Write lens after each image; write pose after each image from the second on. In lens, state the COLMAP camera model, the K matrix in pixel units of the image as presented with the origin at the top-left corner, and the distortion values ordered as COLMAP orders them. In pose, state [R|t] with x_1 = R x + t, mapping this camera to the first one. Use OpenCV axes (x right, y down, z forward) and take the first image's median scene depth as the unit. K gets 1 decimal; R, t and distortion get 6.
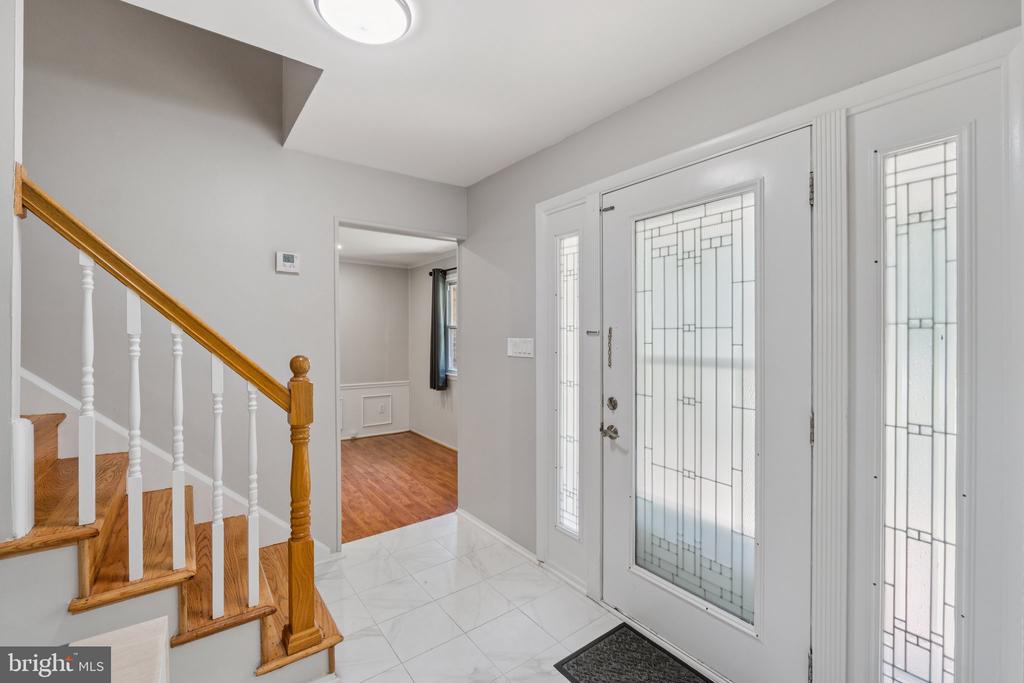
lens RADIAL K [[432.9, 0, 506.3], [0, 432.9, 339.8], [0, 0, 1]] dist [-0.010355, 0.000537]
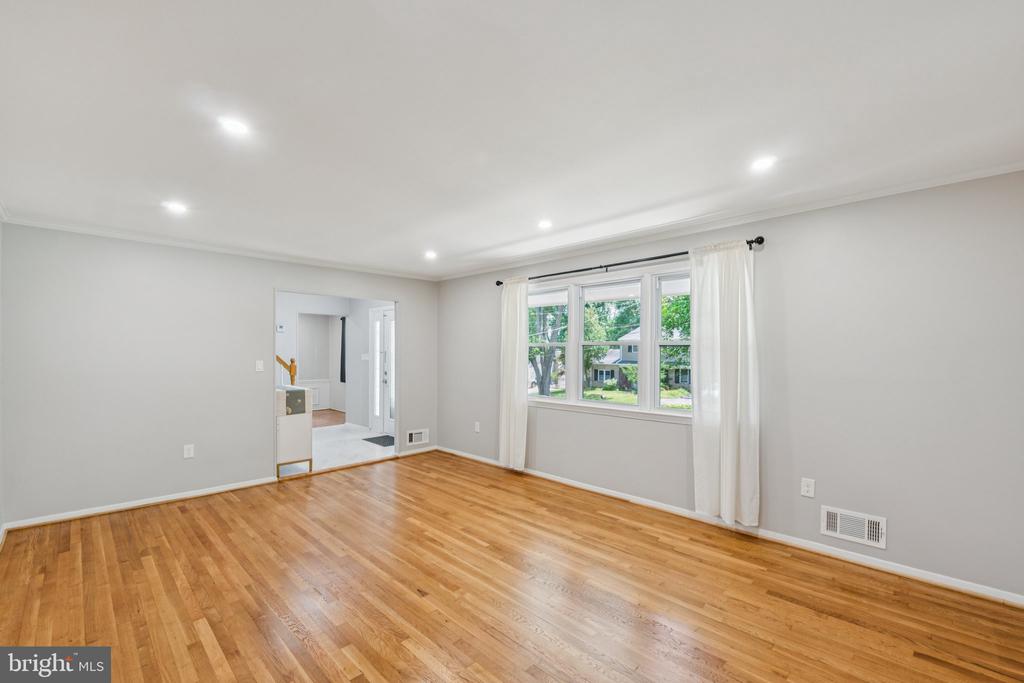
lens RADIAL K [[432.9, 0, 510.7], [0, 432.9, 356.4], [0, 0, 1]] dist [-0.010355, 0.000537]
pose [[0.988002, 0.000270, 0.154441, 0.617631], [-0.000008, 0.999999, -0.001693, 0.019160], [-0.154441, 0.001672, 0.988001, -2.249787]]
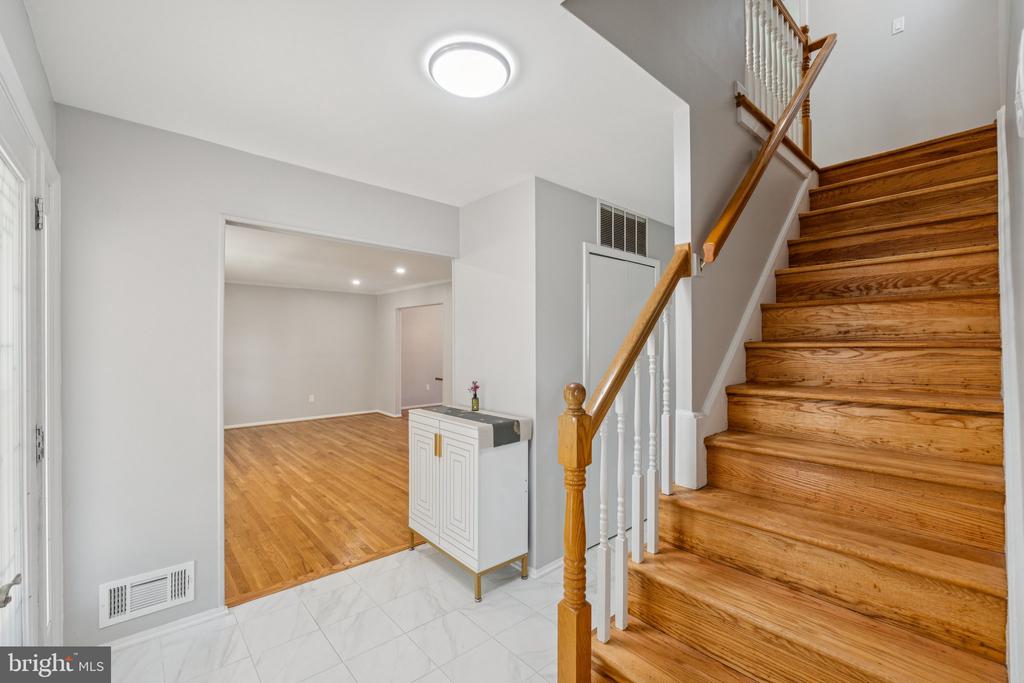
lens RADIAL K [[432.9, 0, 507.8], [0, 432.9, 341.8], [0, 0, 1]] dist [-0.010355, 0.000537]
pose [[-0.996349, -0.004843, -0.085235, -0.191688], [-0.005028, 0.999985, 0.001954, -0.019254], [0.085225, 0.002375, -0.996359, 1.255074]]
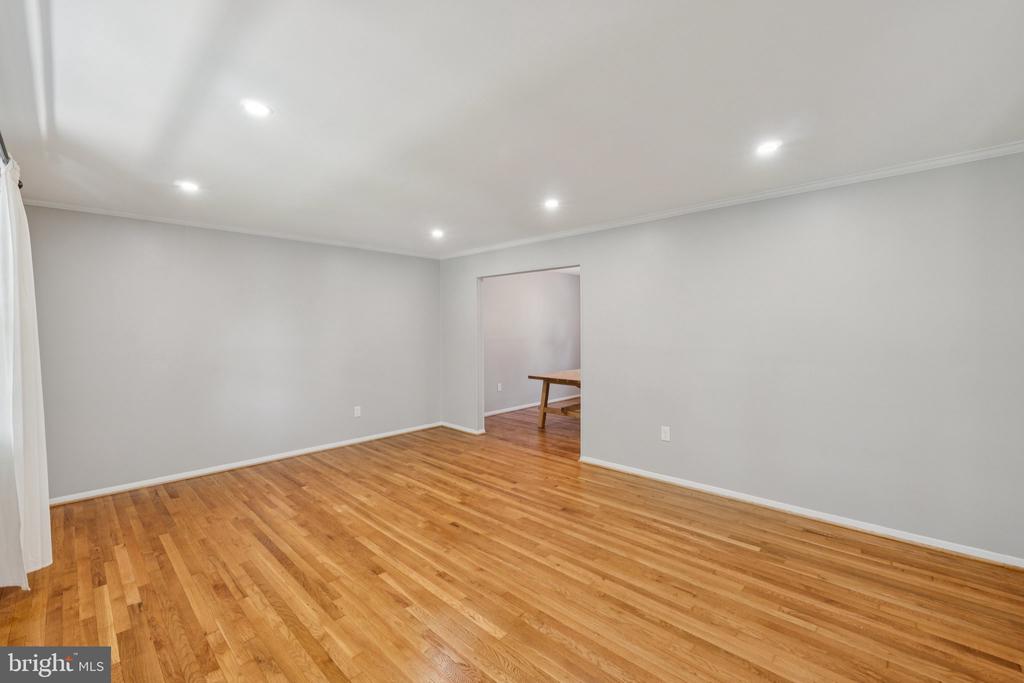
lens RADIAL K [[432.9, 0, 512.0], [0, 432.9, 334.5], [0, 0, 1]] dist [-0.010355, 0.000537]
pose [[-0.985906, 0.007435, -0.167137, 0.609398], [0.004285, 0.999806, 0.019202, -0.003389], [0.167248, 0.018215, -0.985747, 0.137153]]
